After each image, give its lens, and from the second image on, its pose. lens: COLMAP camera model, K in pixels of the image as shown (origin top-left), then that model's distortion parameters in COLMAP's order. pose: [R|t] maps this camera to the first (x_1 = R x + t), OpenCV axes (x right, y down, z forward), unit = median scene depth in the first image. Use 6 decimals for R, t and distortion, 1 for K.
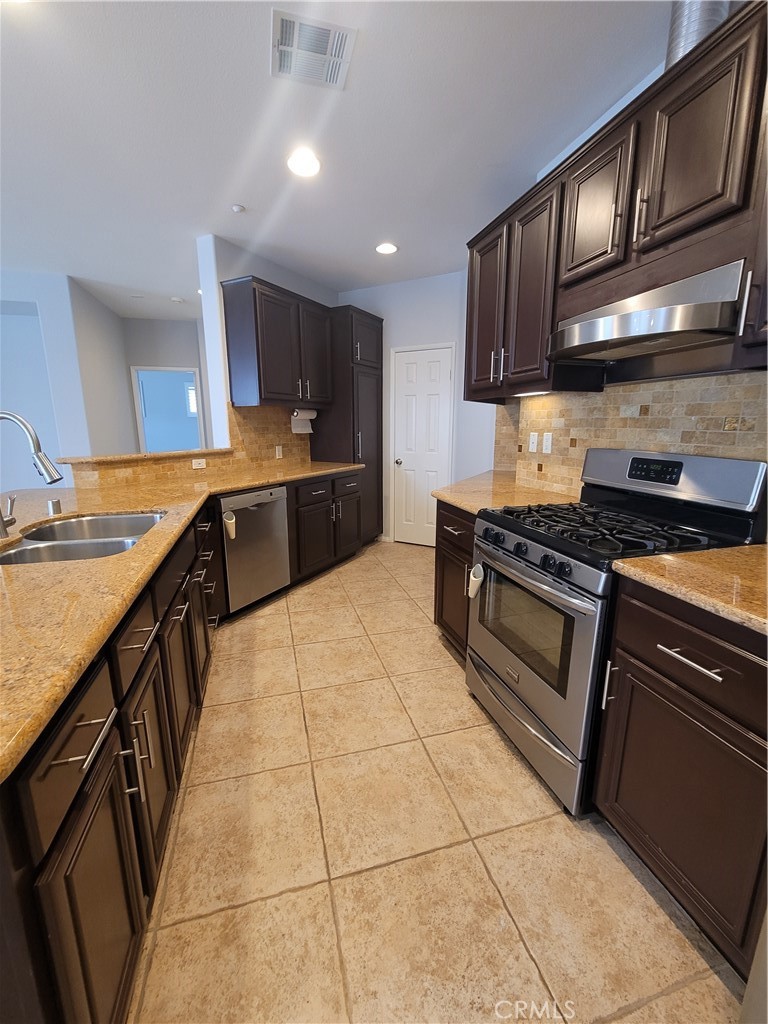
lens RADIAL K [[419.9, 0, 379.0], [0, 419.9, 510.6], [0, 0, 1]] dist [-0.004360, 0.000401]
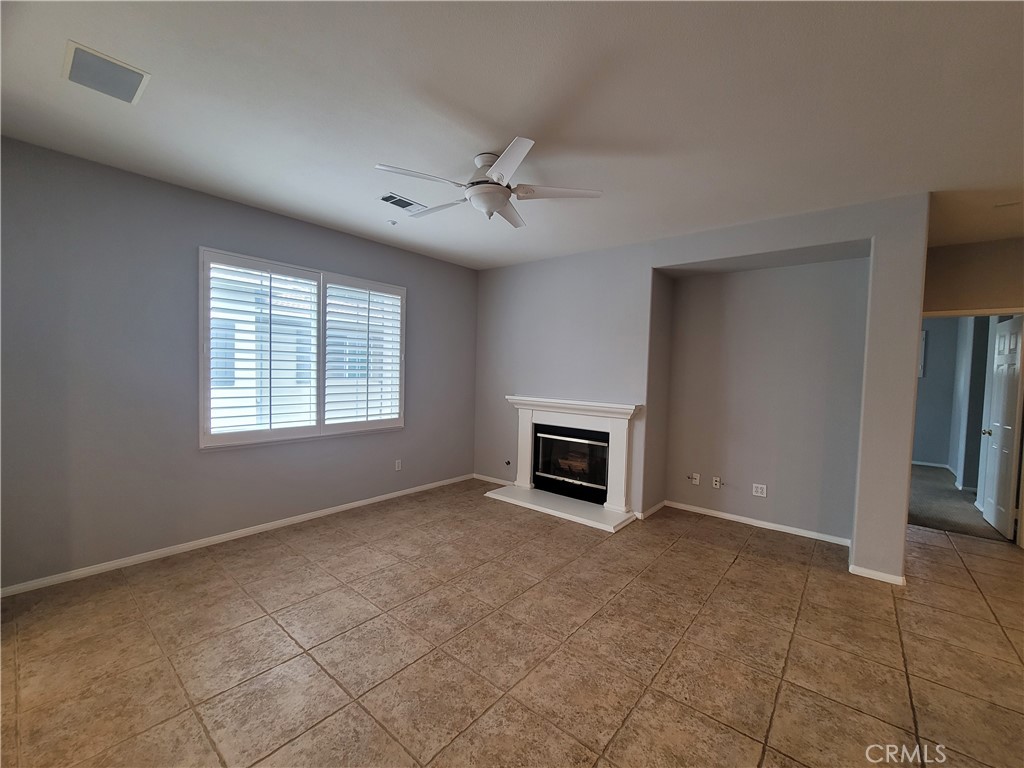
lens RADIAL K [[419.9, 0, 510.6], [0, 419.9, 387.5], [0, 0, 1]] dist [-0.004360, 0.000401]
pose [[0.571384, 0.053722, -0.818923, -1.175749], [-0.193803, 0.978466, -0.071033, -0.102926], [0.797472, 0.199297, 0.569491, 0.204144]]
